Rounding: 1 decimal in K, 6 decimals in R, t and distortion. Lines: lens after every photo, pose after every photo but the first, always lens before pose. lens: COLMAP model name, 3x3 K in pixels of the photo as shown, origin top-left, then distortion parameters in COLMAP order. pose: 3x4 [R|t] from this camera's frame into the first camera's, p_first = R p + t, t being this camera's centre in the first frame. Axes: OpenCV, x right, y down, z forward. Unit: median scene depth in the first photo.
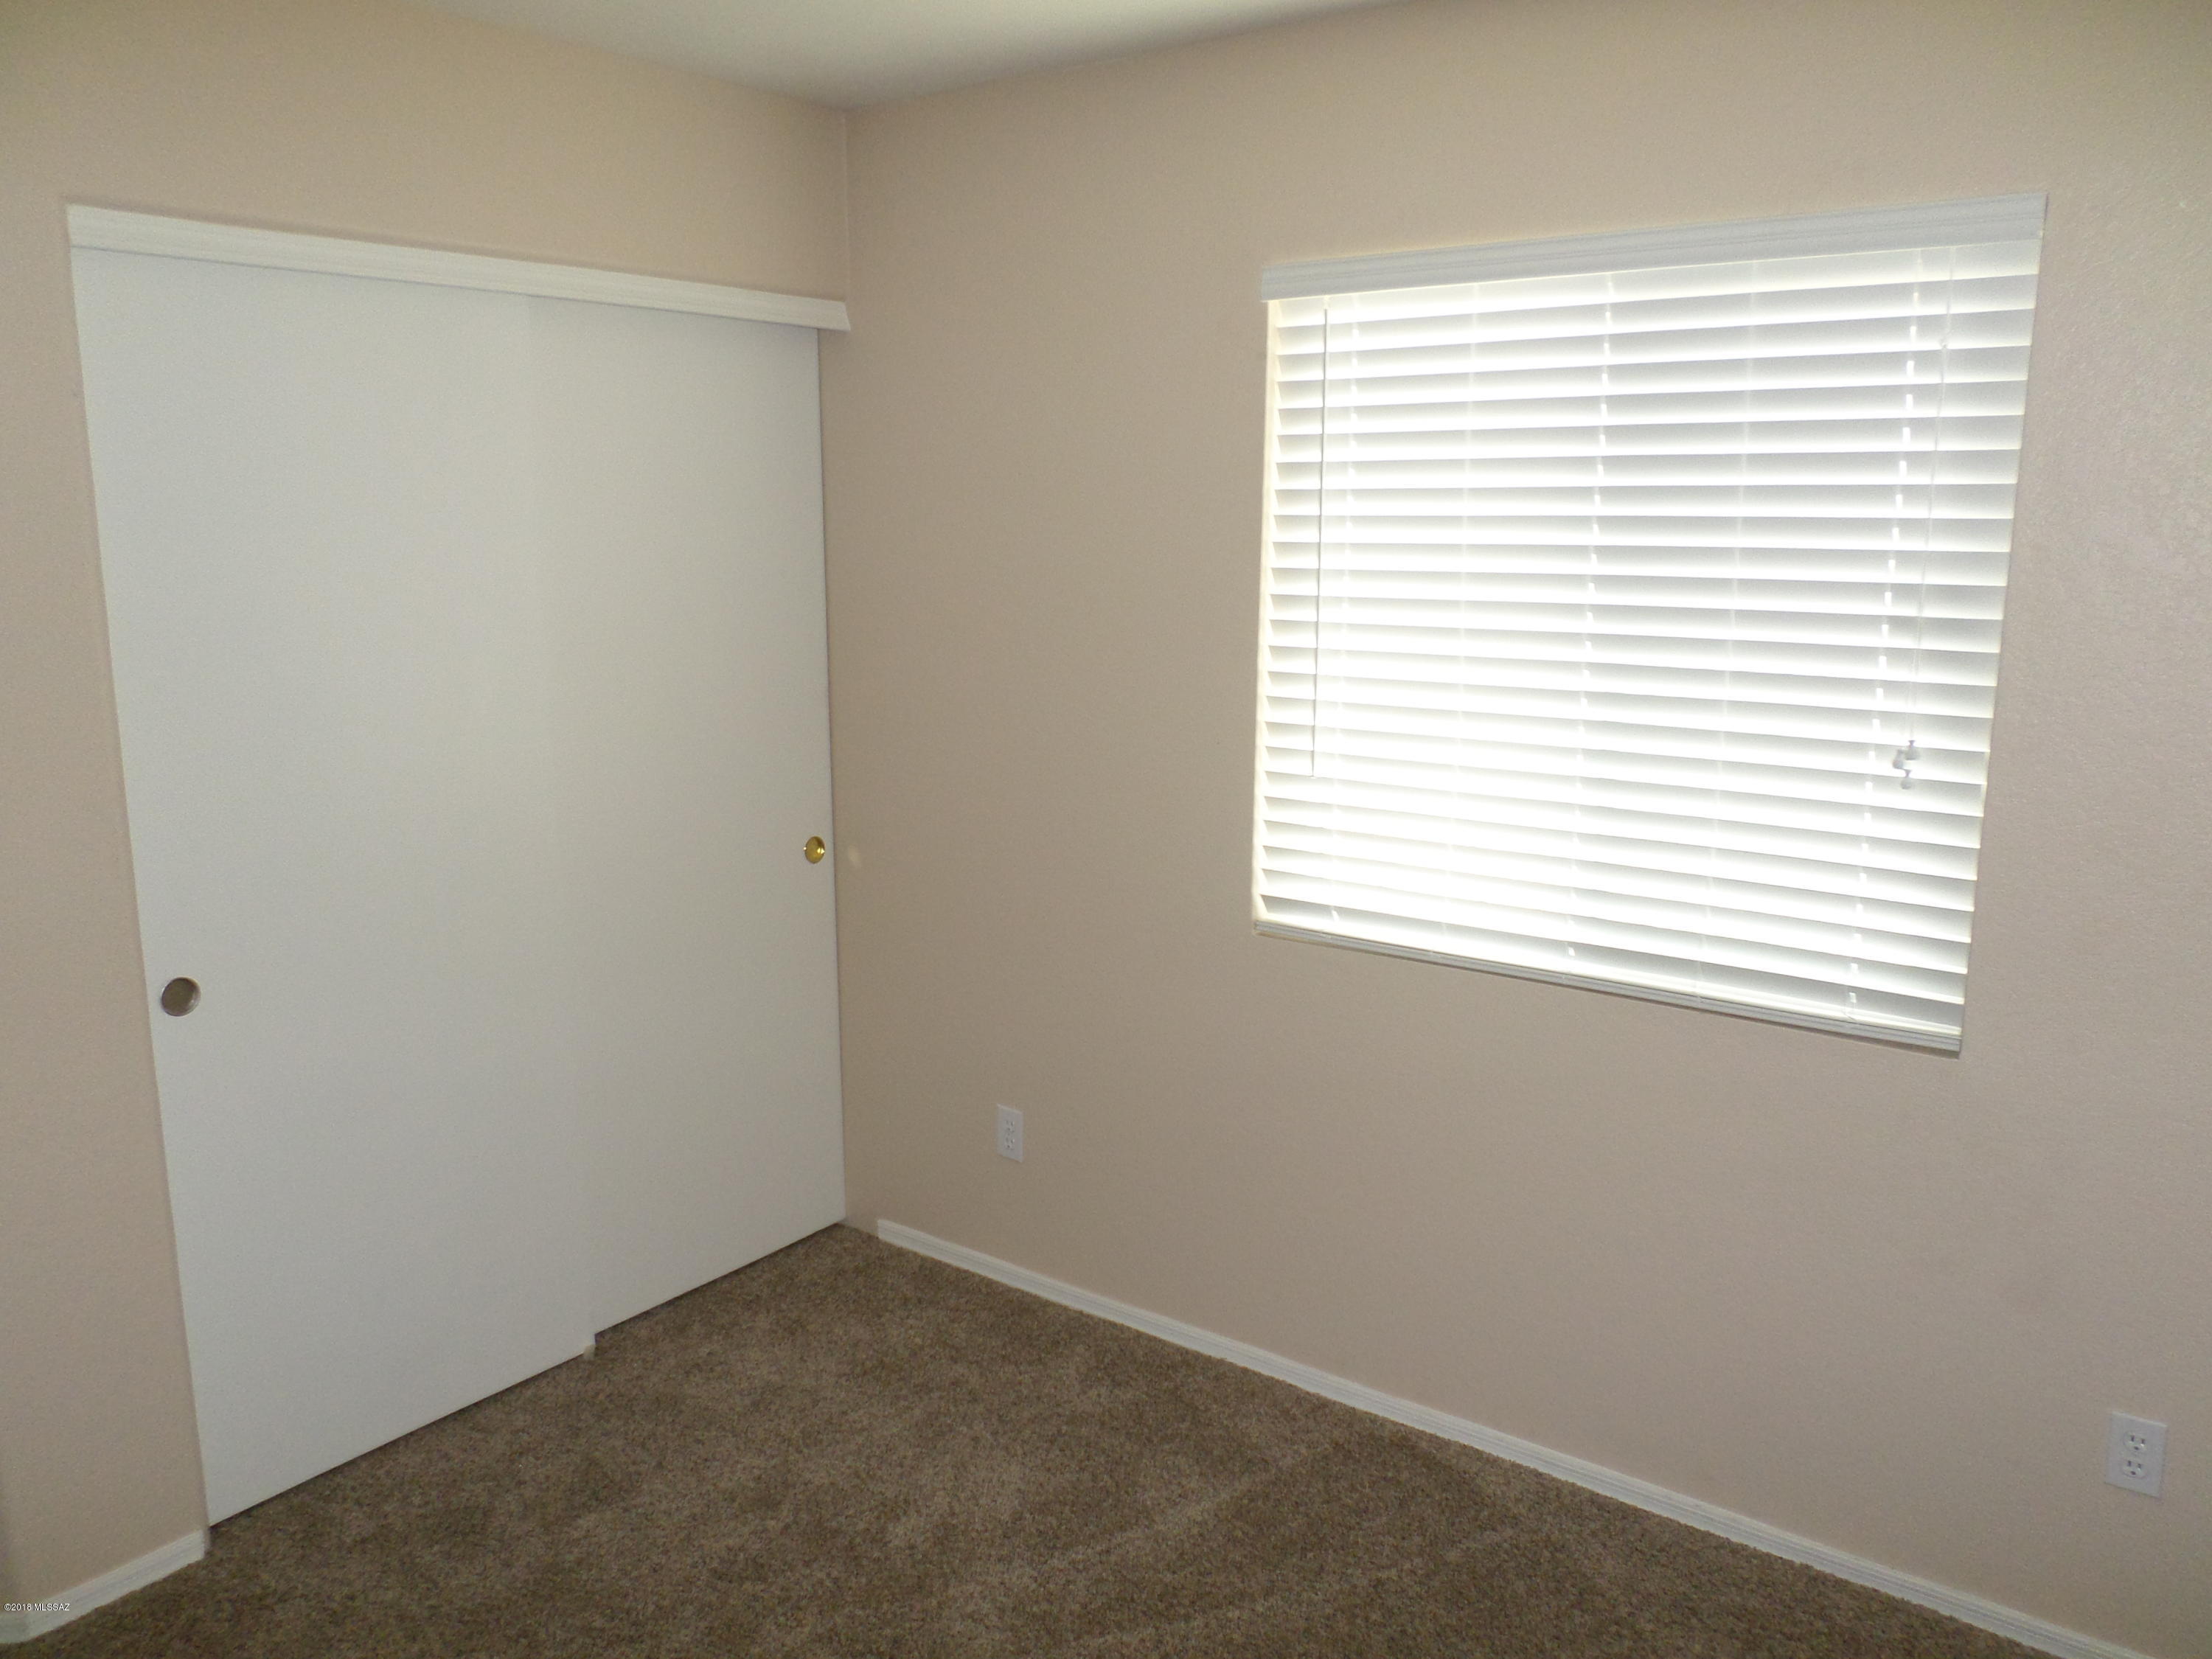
lens RADIAL K [[1667.5, 0, 1106.0], [0, 1667.5, 829.5], [0, 0, 1]] dist [-0.020065, 0.001895]
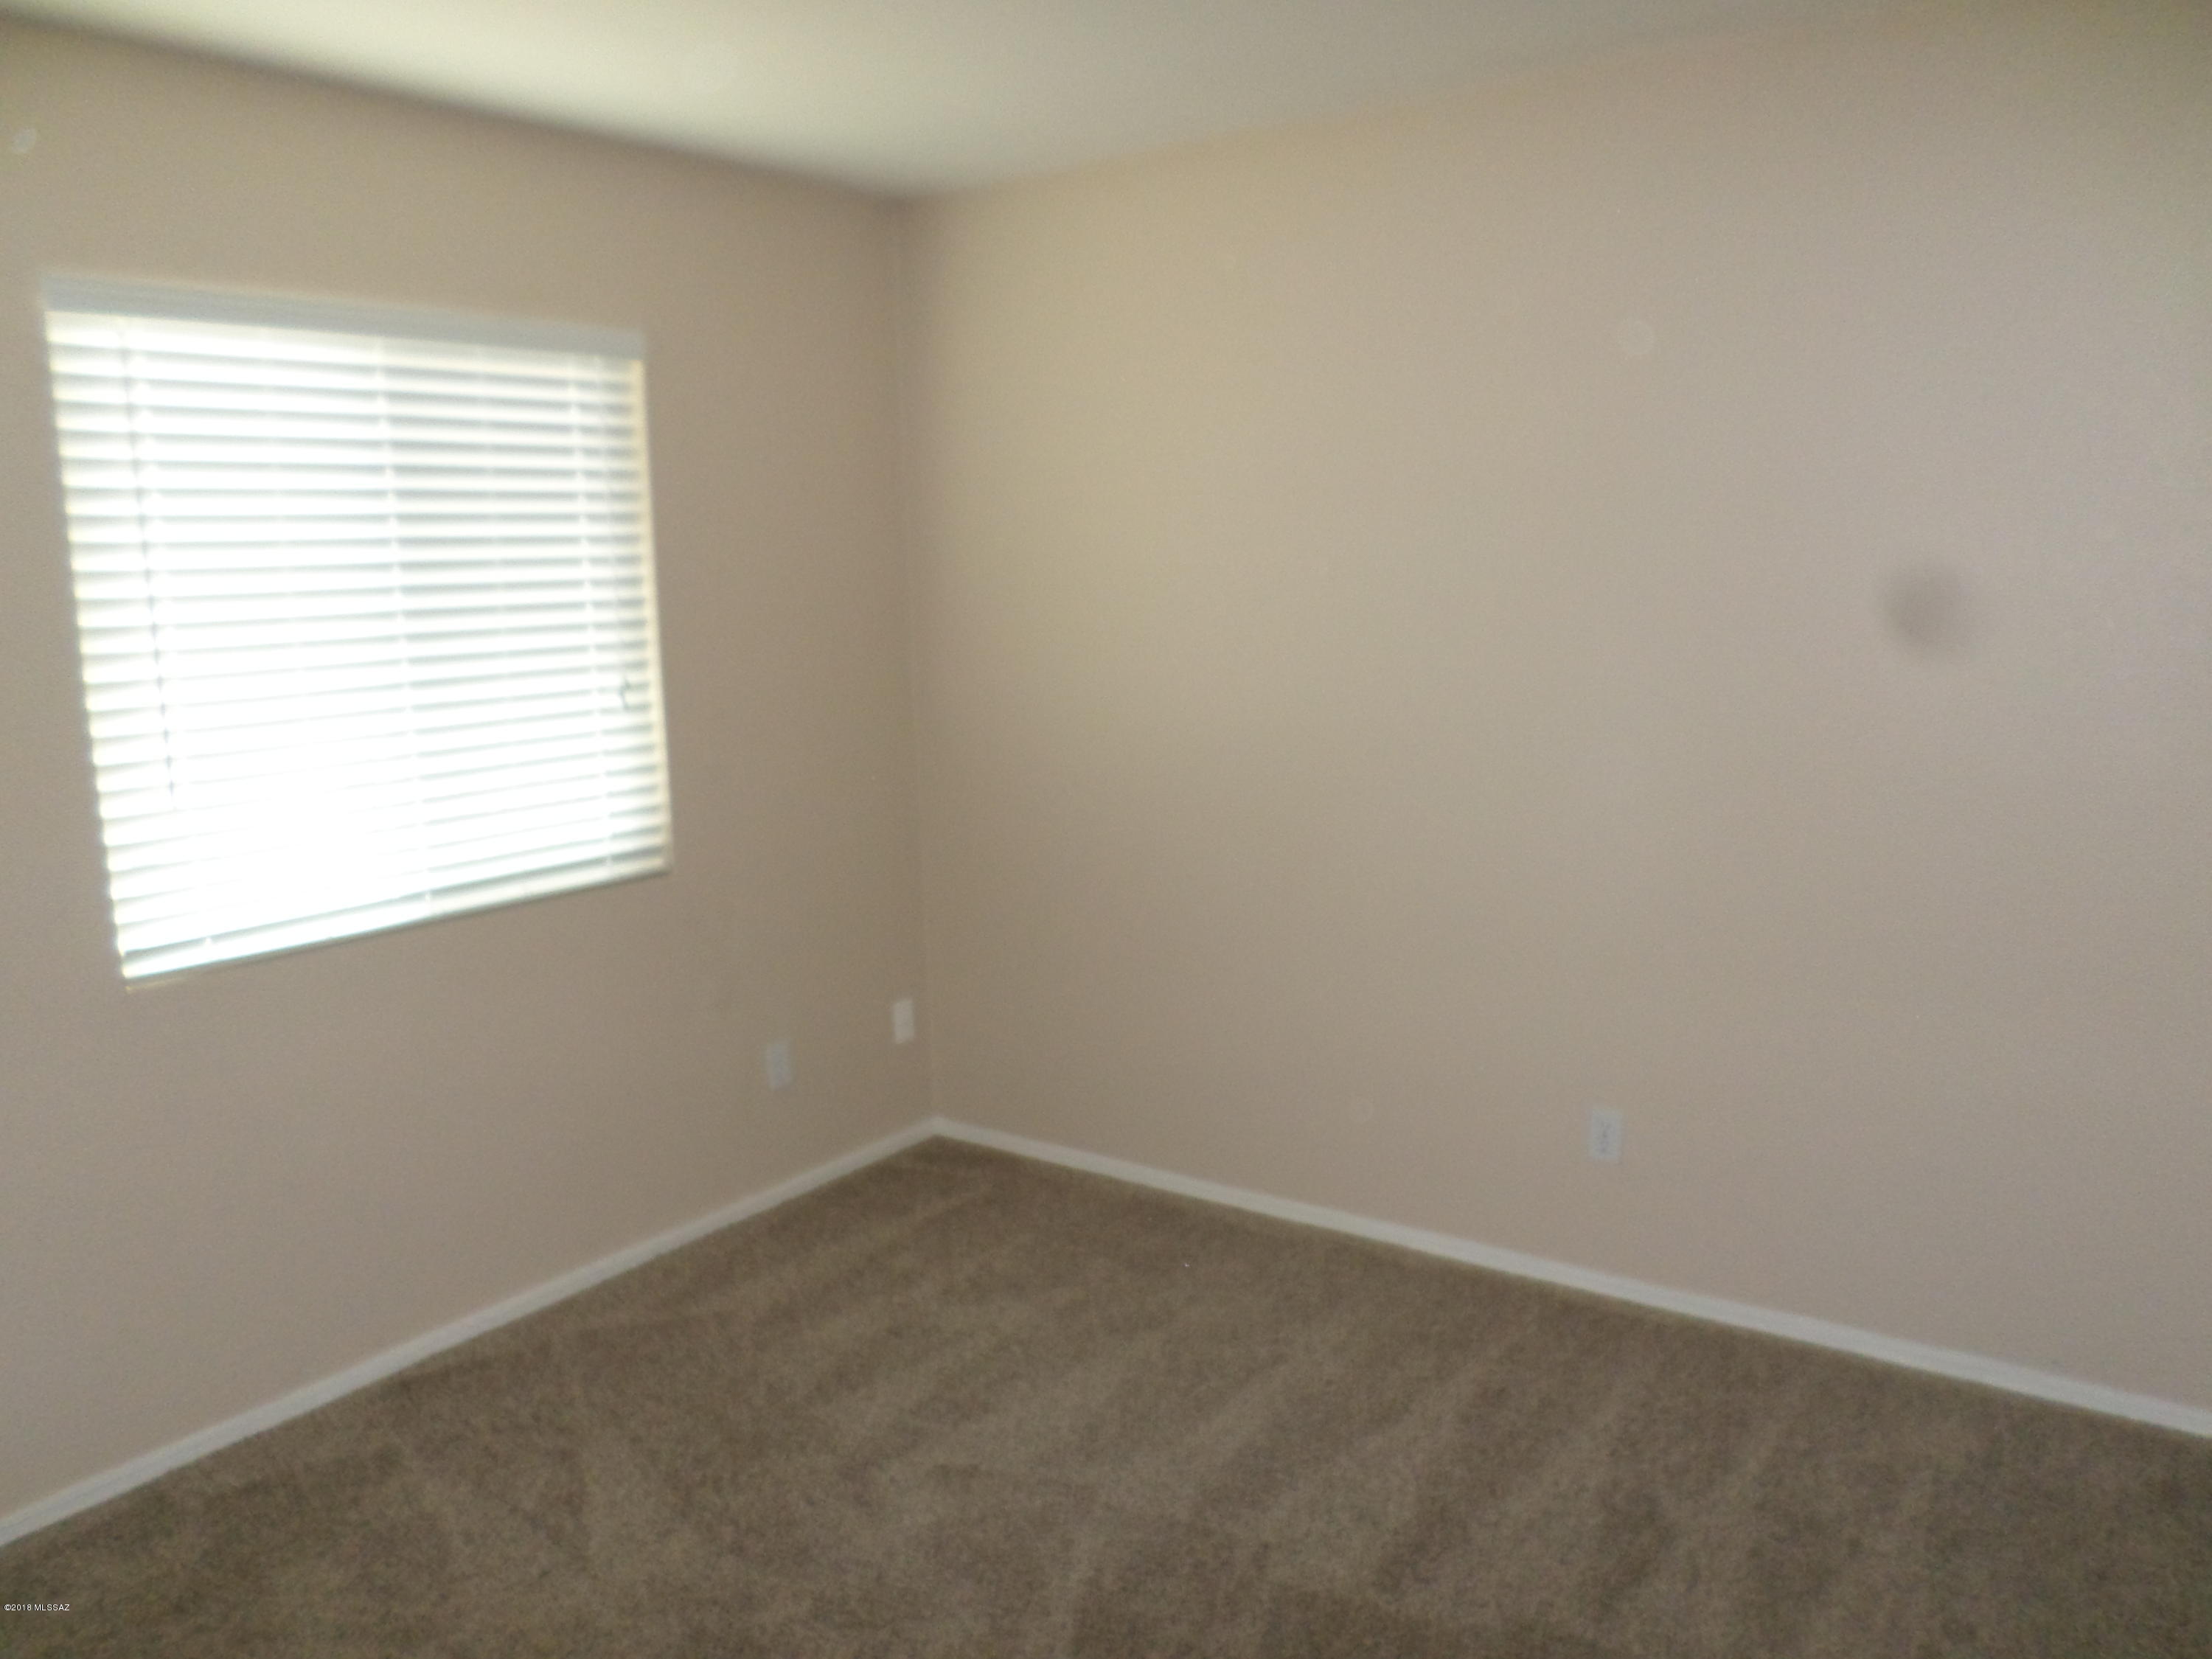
lens RADIAL K [[1667.5, 0, 1106.0], [0, 1667.5, 829.5], [0, 0, 1]] dist [-0.020065, 0.001895]
pose [[-0.001375, -0.182368, 0.983229, -0.954219], [0.199006, 0.963514, 0.178990, -0.098213], [-0.979997, 0.195915, 0.034968, 0.496217]]
